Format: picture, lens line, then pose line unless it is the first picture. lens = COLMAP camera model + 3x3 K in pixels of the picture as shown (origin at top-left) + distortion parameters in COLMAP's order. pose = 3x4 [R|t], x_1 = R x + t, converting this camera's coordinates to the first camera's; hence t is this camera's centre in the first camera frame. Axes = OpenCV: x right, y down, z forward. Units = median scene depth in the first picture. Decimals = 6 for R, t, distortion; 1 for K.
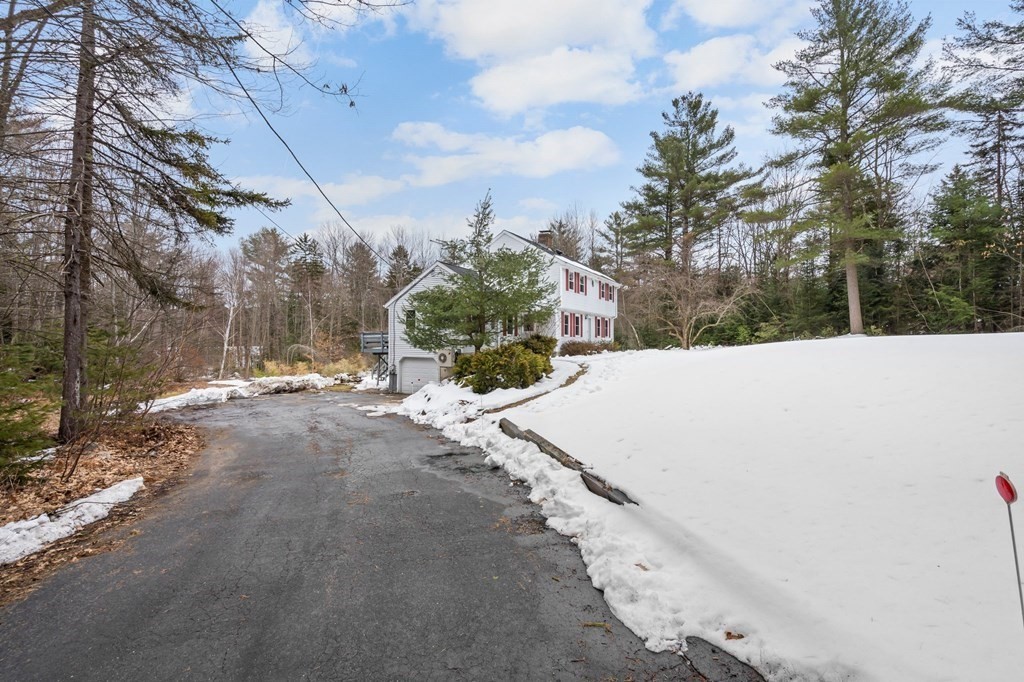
lens RADIAL K [[474.3, 0, 512.0], [0, 474.3, 341.0], [0, 0, 1]] dist [-0.000353, -0.000025]
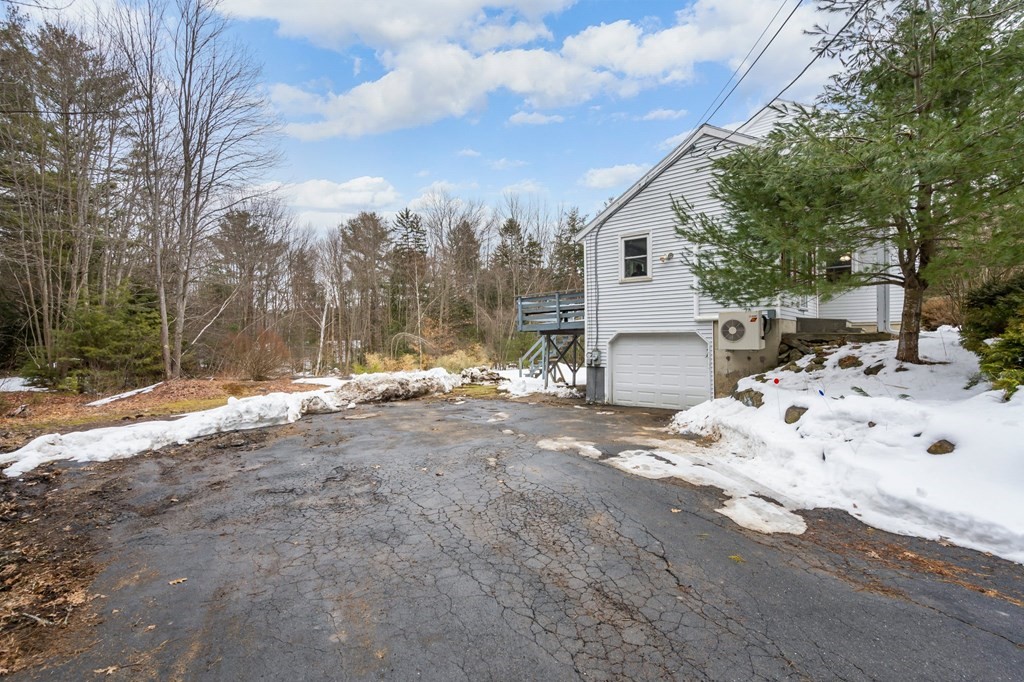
lens RADIAL K [[474.3, 0, 512.0], [0, 474.3, 341.0], [0, 0, 1]] dist [-0.000353, -0.000025]
pose [[0.983285, -0.014258, -0.181514, -0.127445], [0.015879, 0.999846, 0.007480, 0.018506], [0.181379, -0.010237, 0.983360, 0.246161]]
